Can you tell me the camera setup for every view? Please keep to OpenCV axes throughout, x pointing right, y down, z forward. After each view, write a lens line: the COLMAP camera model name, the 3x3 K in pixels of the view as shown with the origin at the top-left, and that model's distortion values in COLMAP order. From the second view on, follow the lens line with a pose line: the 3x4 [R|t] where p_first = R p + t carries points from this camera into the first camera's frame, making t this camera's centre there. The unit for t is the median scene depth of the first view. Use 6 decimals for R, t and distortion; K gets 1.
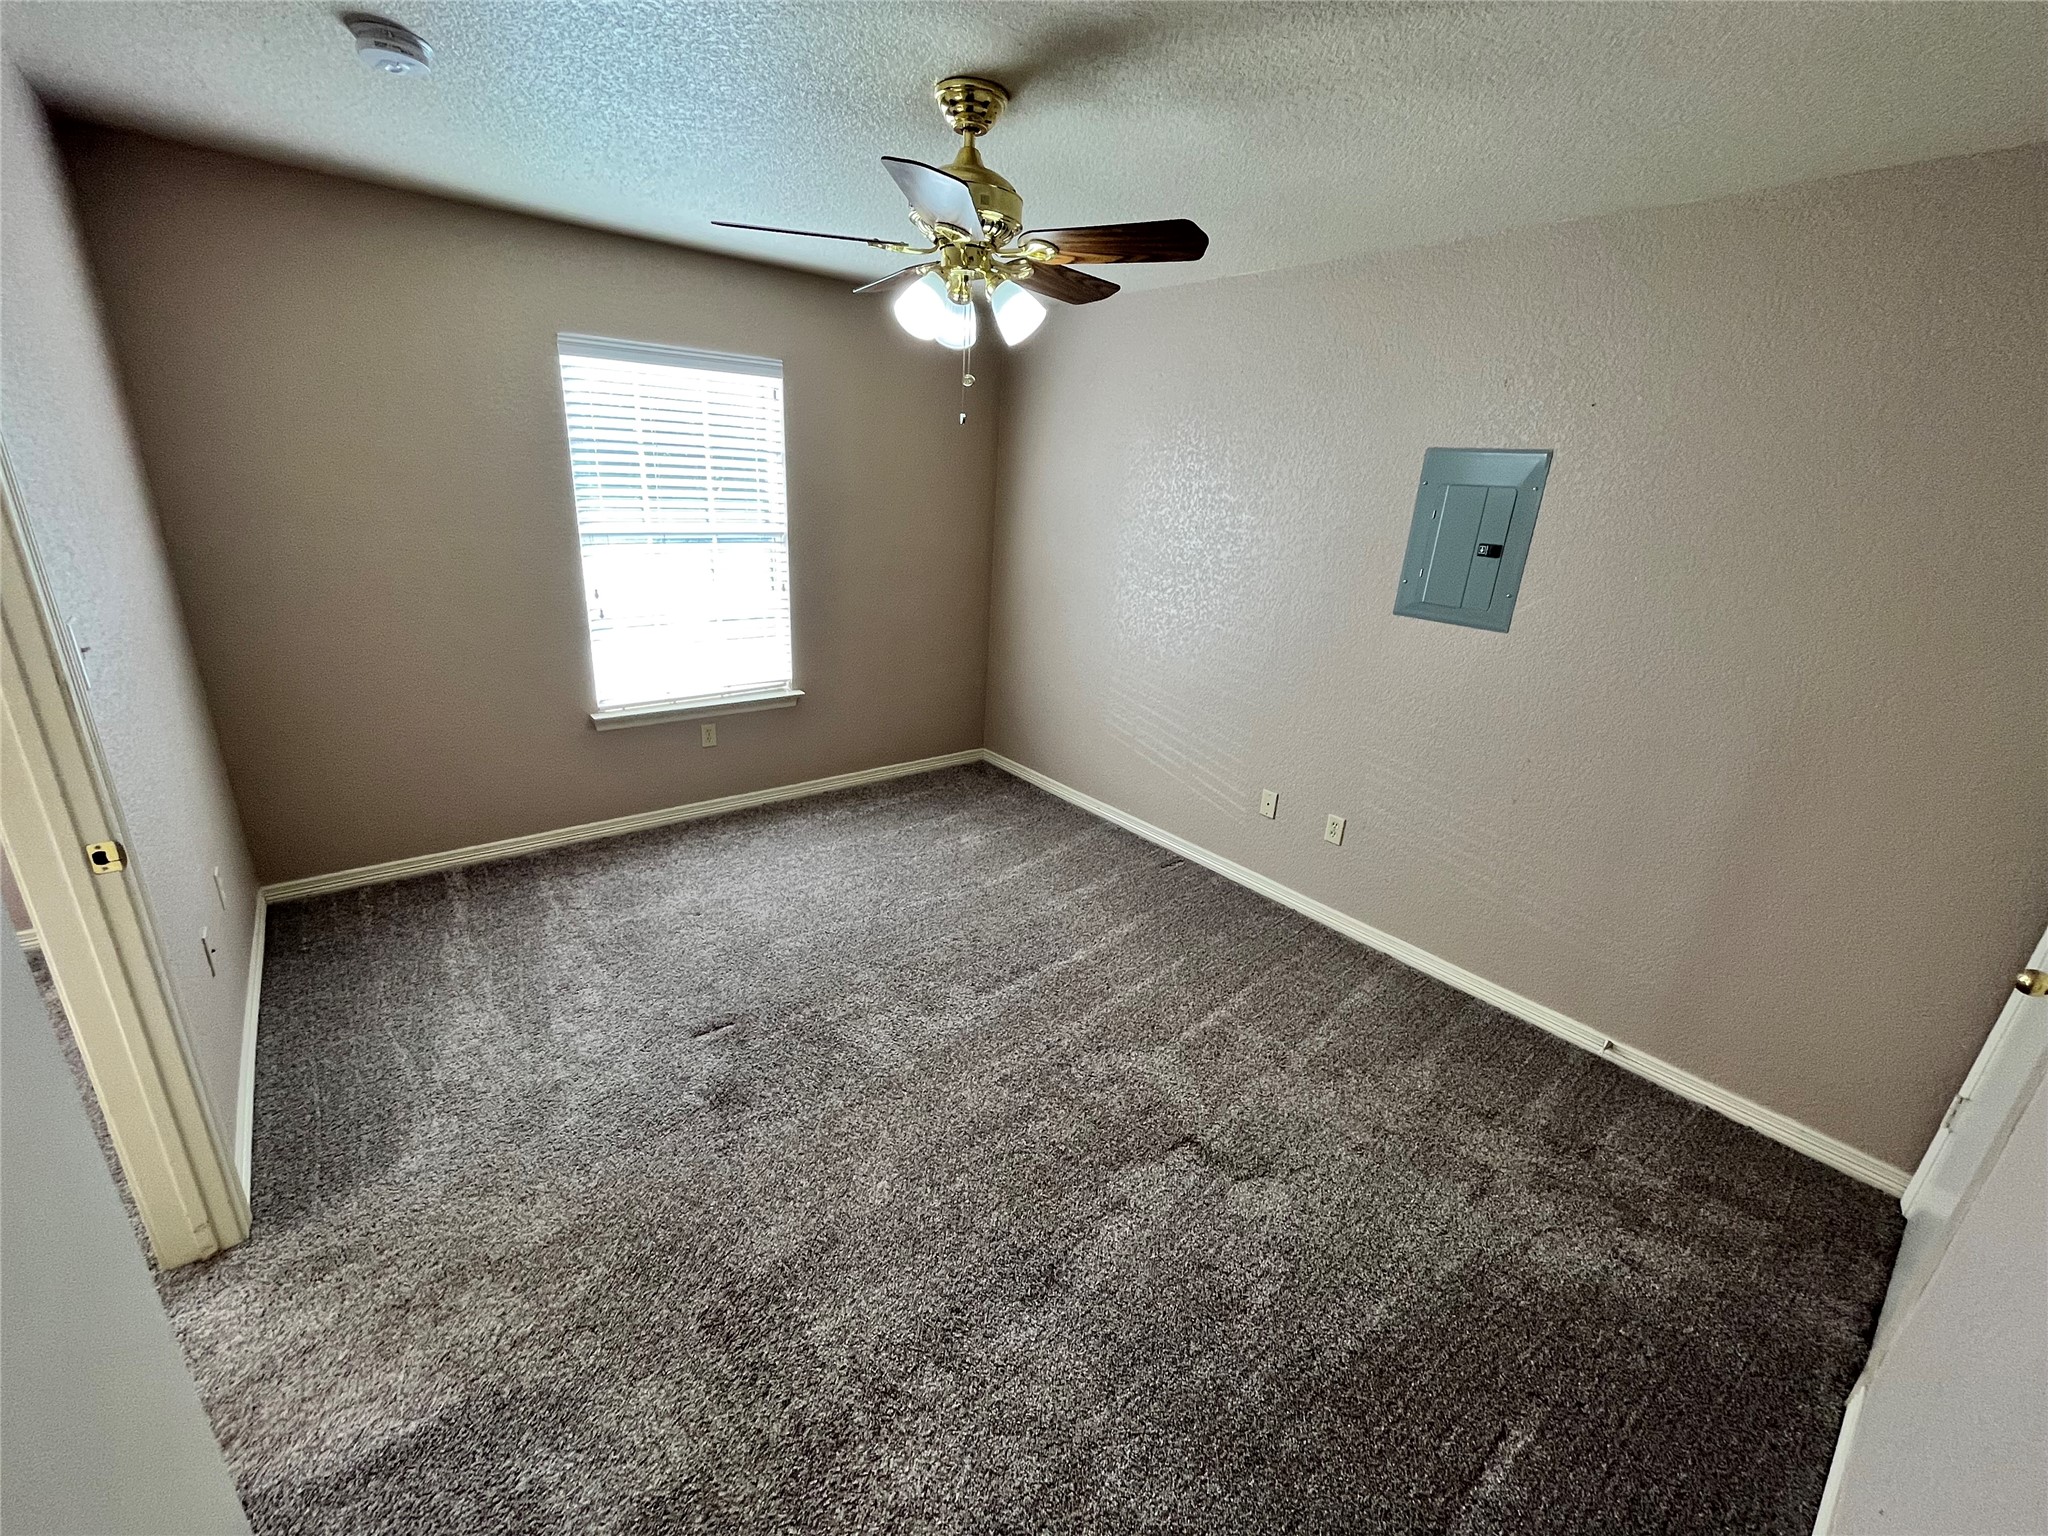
lens RADIAL K [[830.6, 0, 1021.2], [0, 830.6, 762.9], [0, 0, 1]] dist [-0.000437, 0.000052]
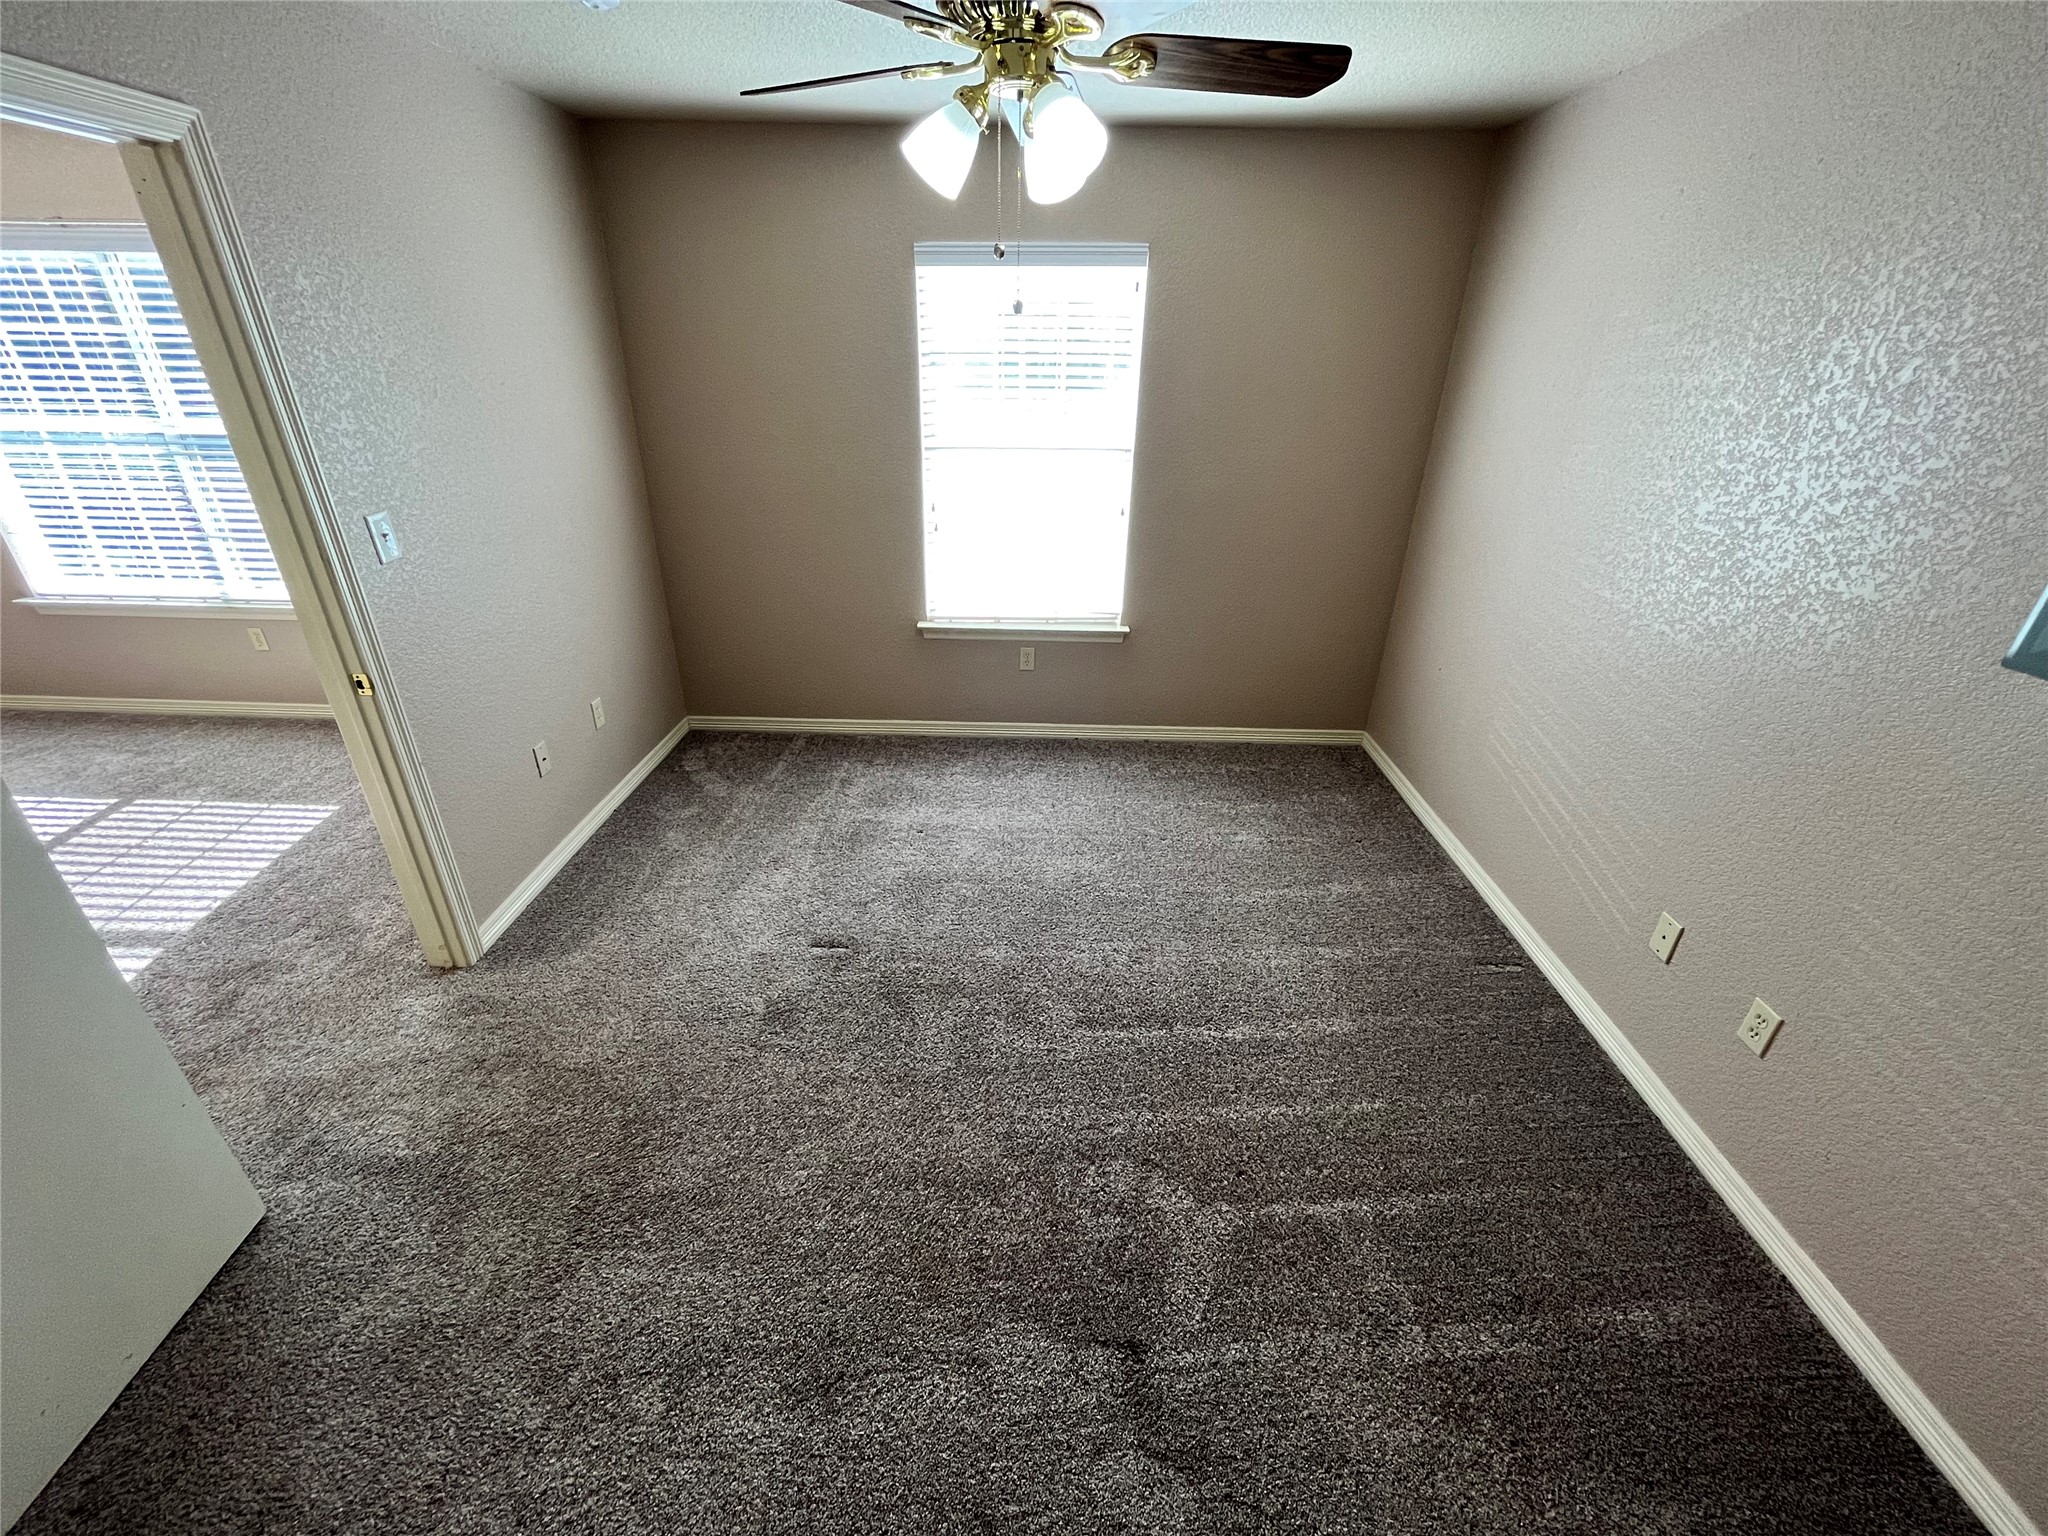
lens RADIAL K [[830.6, 0, 1027.6], [0, 830.6, 765.2], [0, 0, 1]] dist [-0.000437, 0.000052]
pose [[0.760532, 0.250764, -0.598923, 0.301643], [-0.185839, 0.967891, 0.169264, -0.094791], [0.622137, -0.017427, 0.782714, 0.270904]]
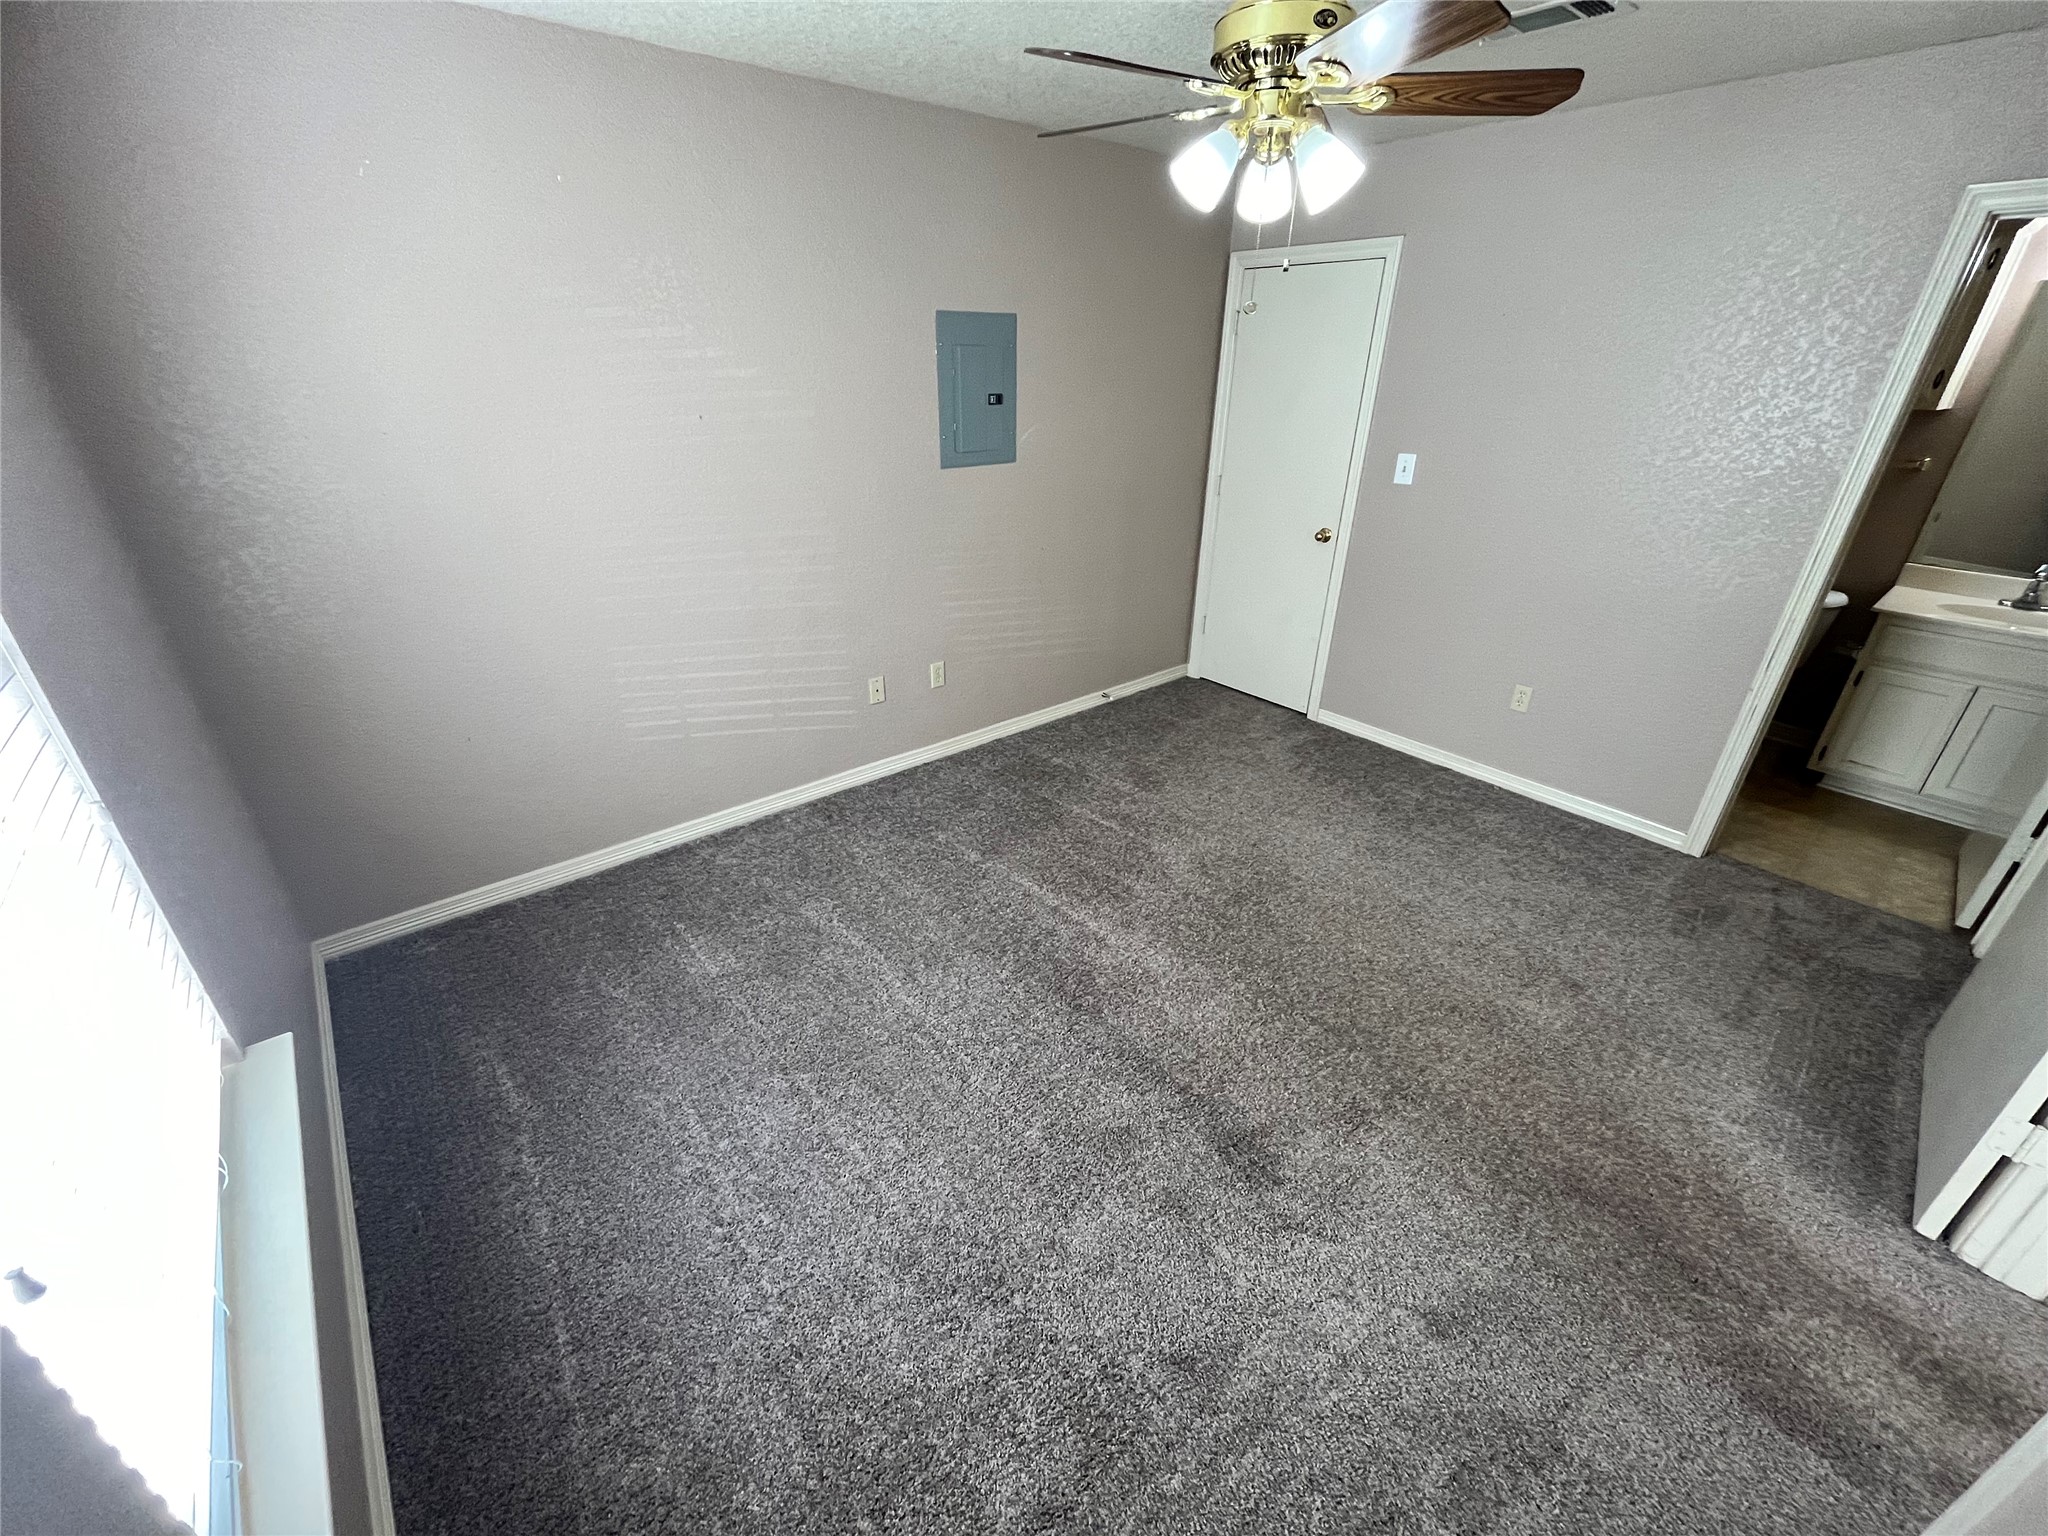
lens RADIAL K [[830.6, 0, 1017.4], [0, 830.6, 765.7], [0, 0, 1]] dist [-0.000437, 0.000052]
pose [[-0.011978, -0.496828, 0.867767, -0.670436], [0.316526, 0.821318, 0.474603, -0.323909], [-0.948508, 0.280356, 0.147421, 0.787996]]
